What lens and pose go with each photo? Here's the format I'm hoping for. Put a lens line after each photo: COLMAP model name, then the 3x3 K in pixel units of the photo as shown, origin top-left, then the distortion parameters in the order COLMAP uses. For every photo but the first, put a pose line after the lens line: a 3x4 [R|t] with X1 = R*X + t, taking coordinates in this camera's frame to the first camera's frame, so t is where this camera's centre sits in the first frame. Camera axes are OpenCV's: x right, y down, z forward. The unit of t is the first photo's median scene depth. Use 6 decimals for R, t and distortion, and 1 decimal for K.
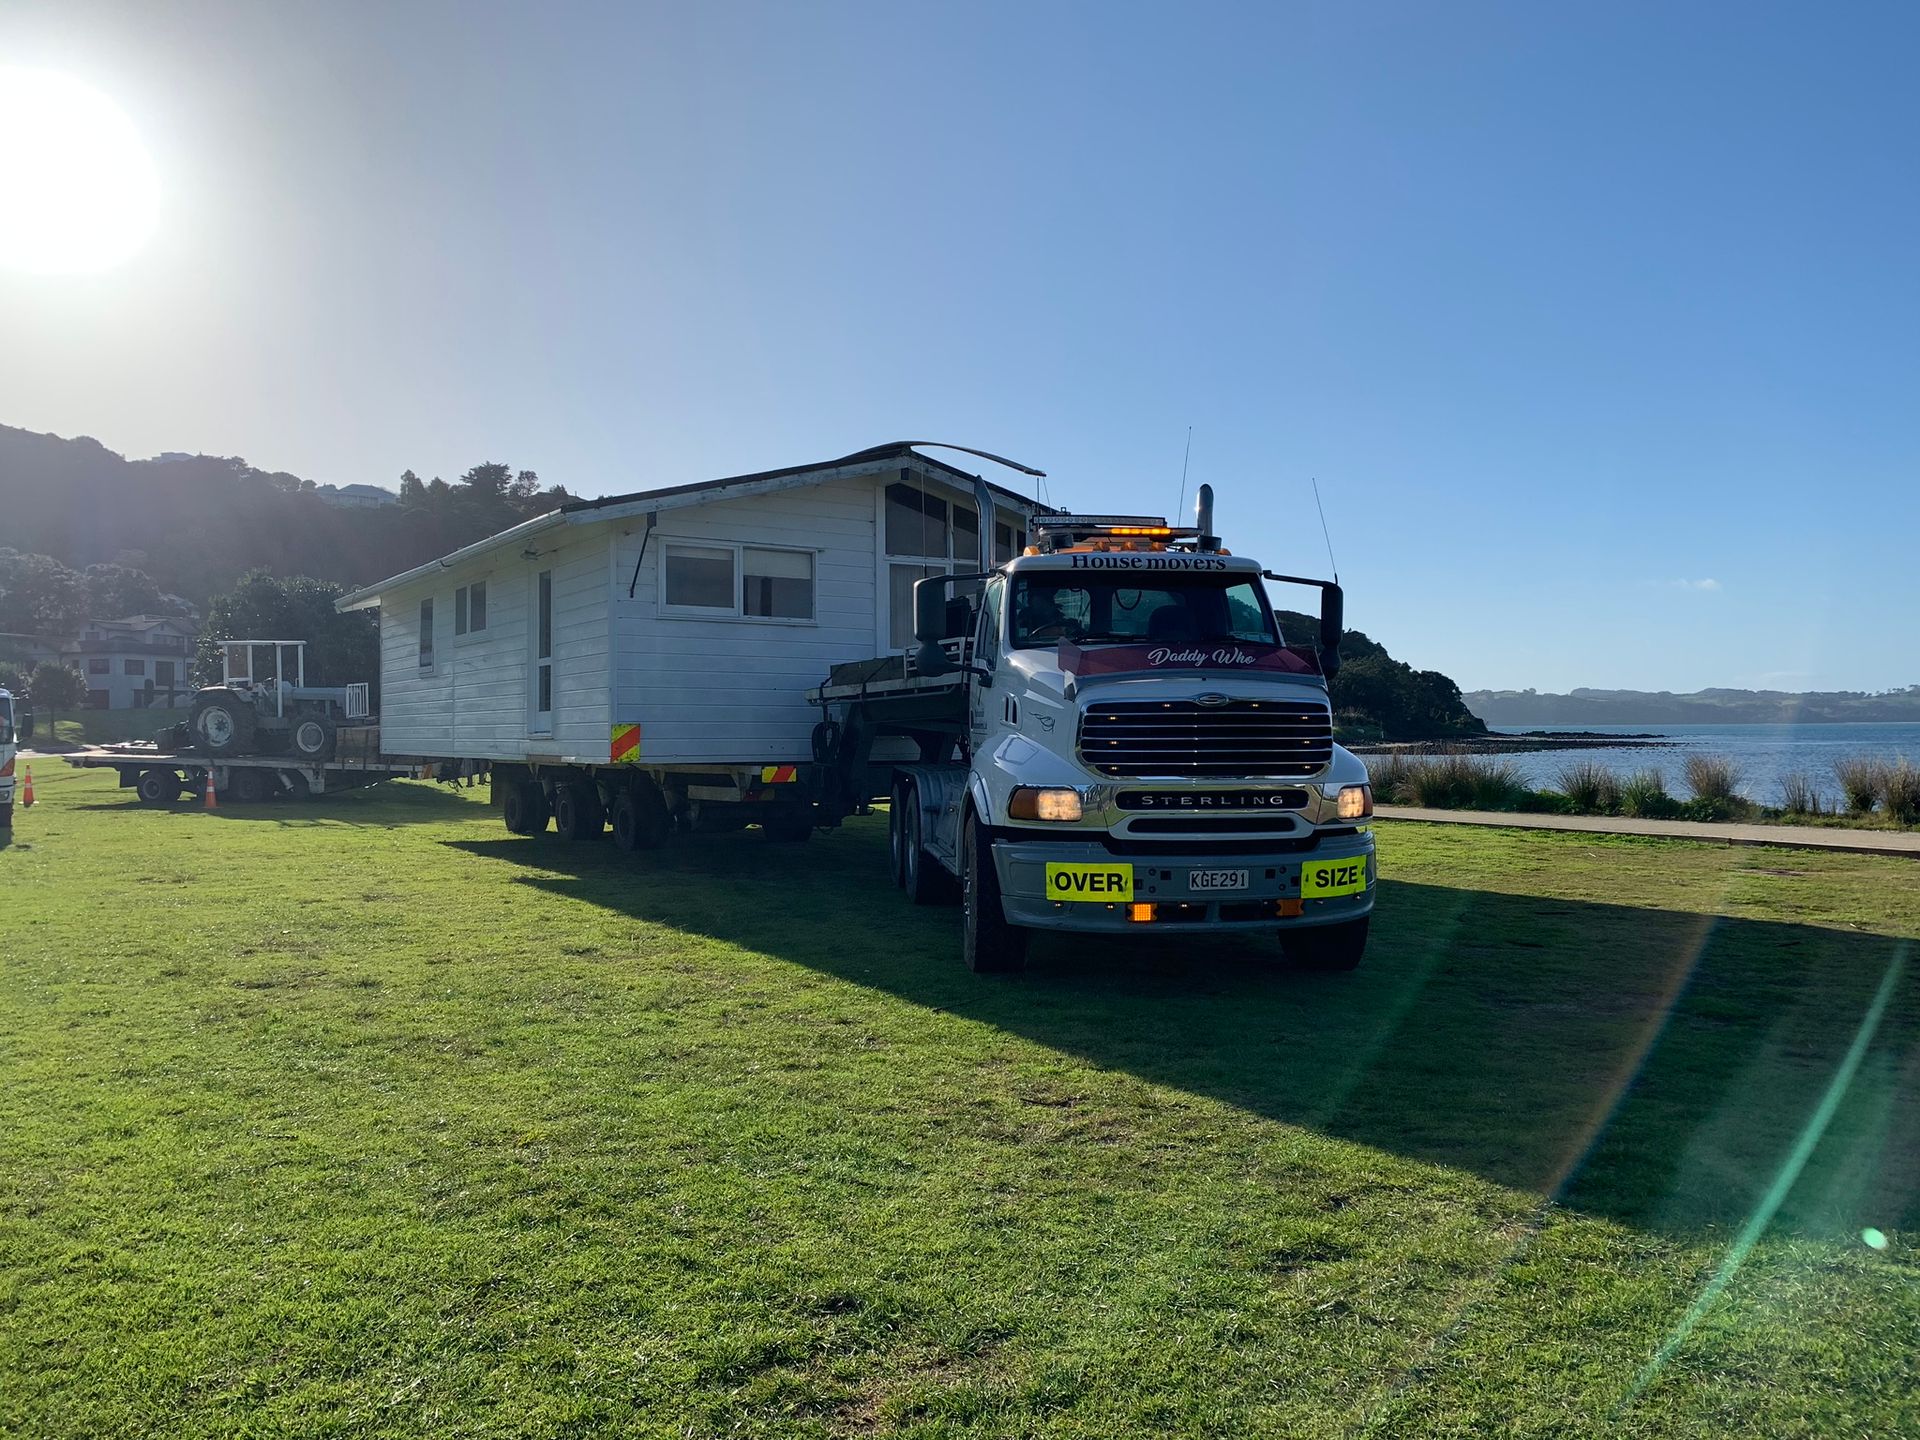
lens RADIAL K [[1418.9, 0, 887.4], [0, 1418.9, 691.1], [0, 0, 1]] dist [-0.004510, -0.004466]
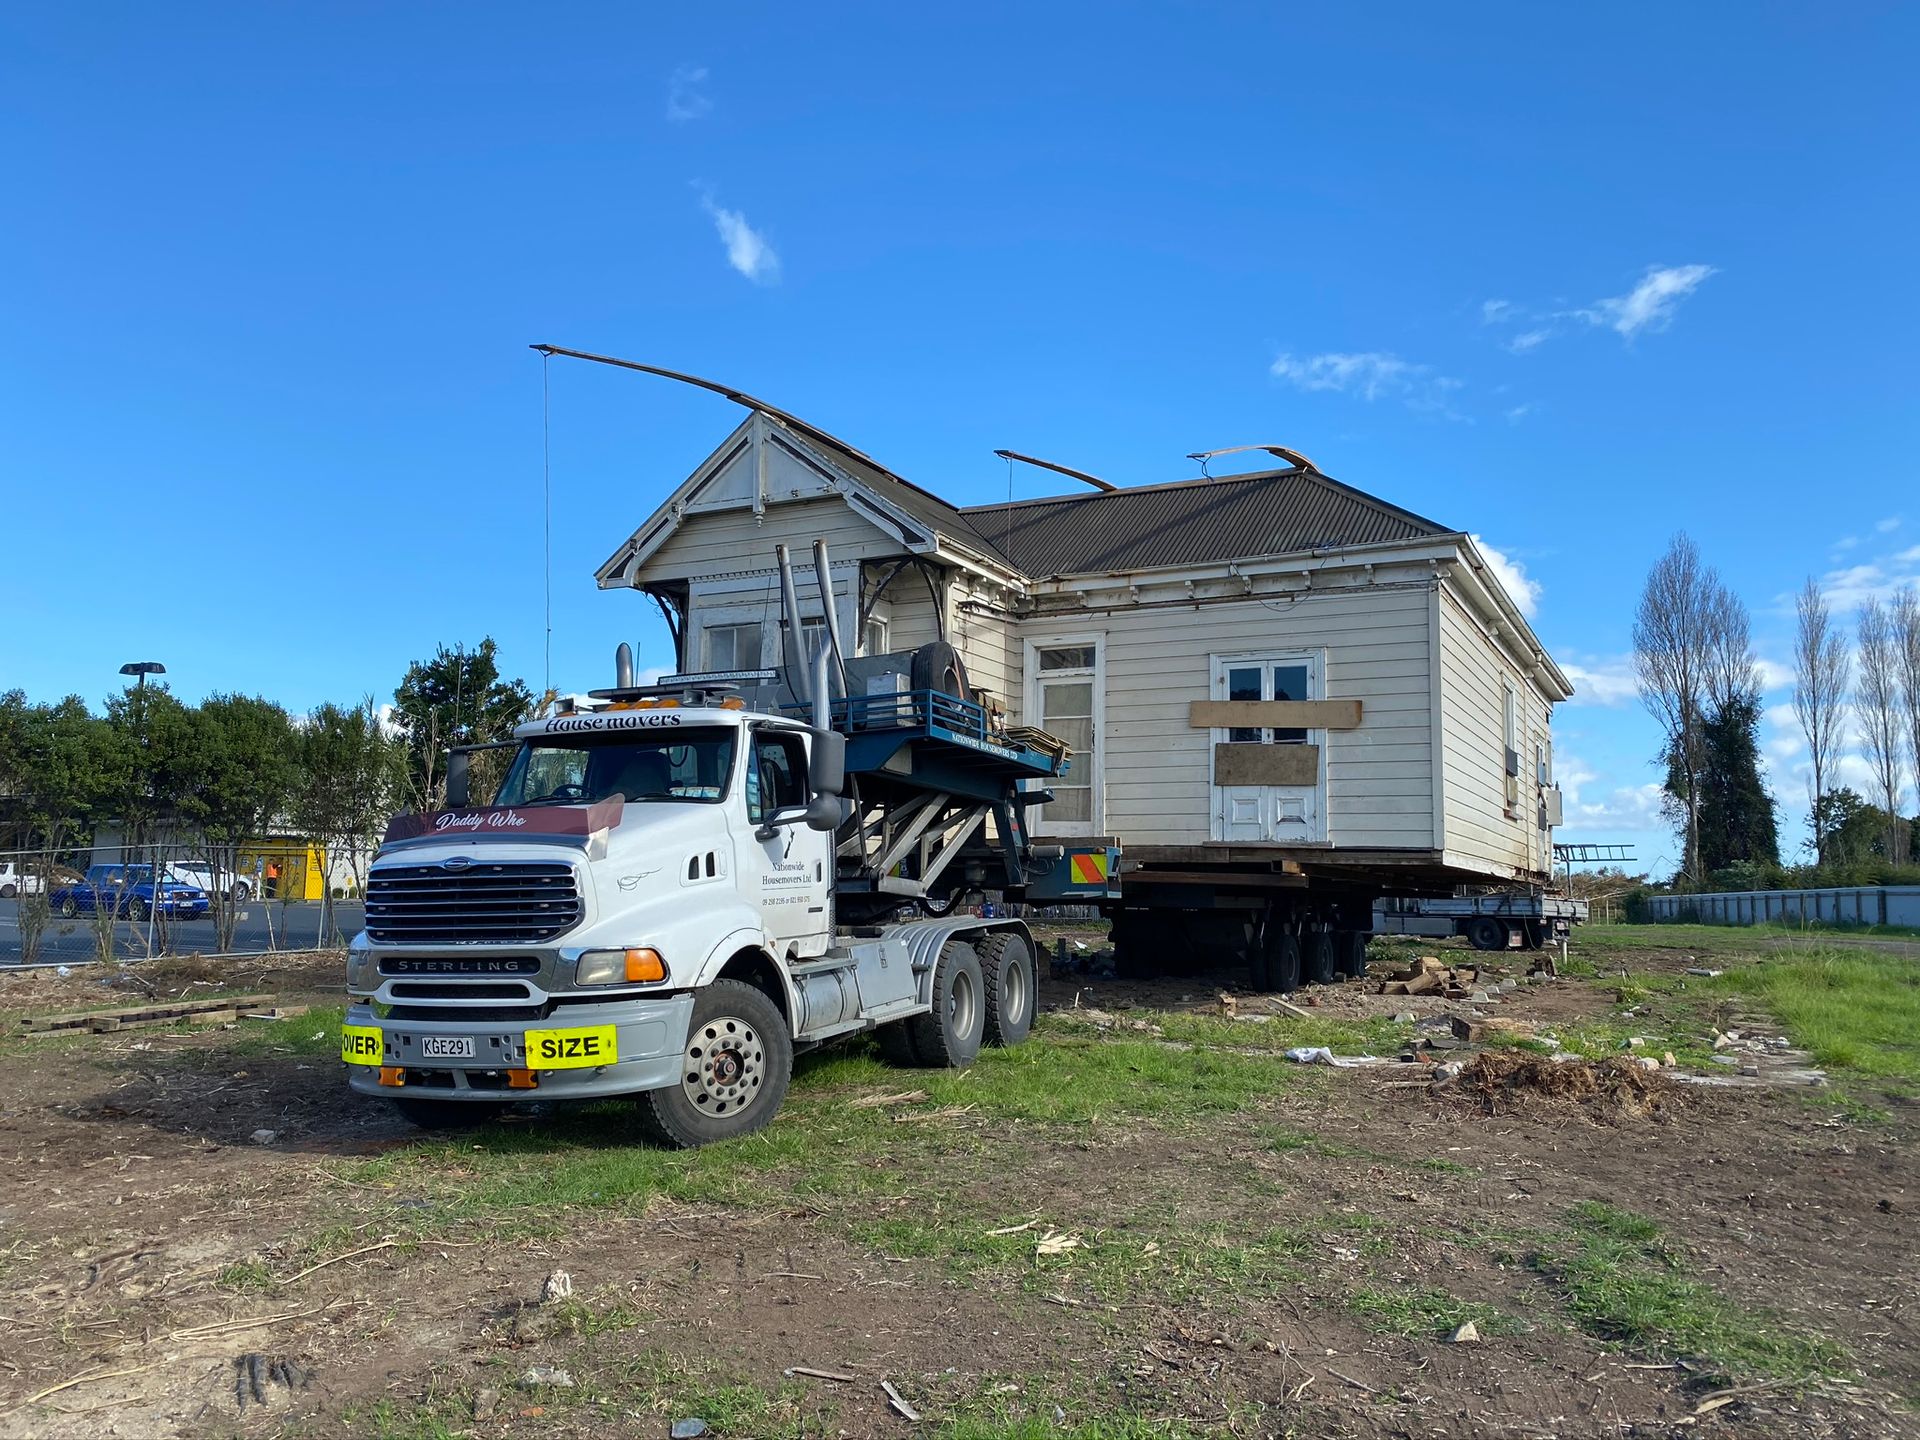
lens RADIAL K [[1418.9, 0, 887.4], [0, 1418.9, 691.1], [0, 0, 1]] dist [-0.004510, -0.004466]
pose [[0.901973, -0.074068, -0.425393, 0.941559], [0.029955, 0.993538, -0.109478, 0.003458], [0.430753, 0.086004, 0.898362, 0.215864]]
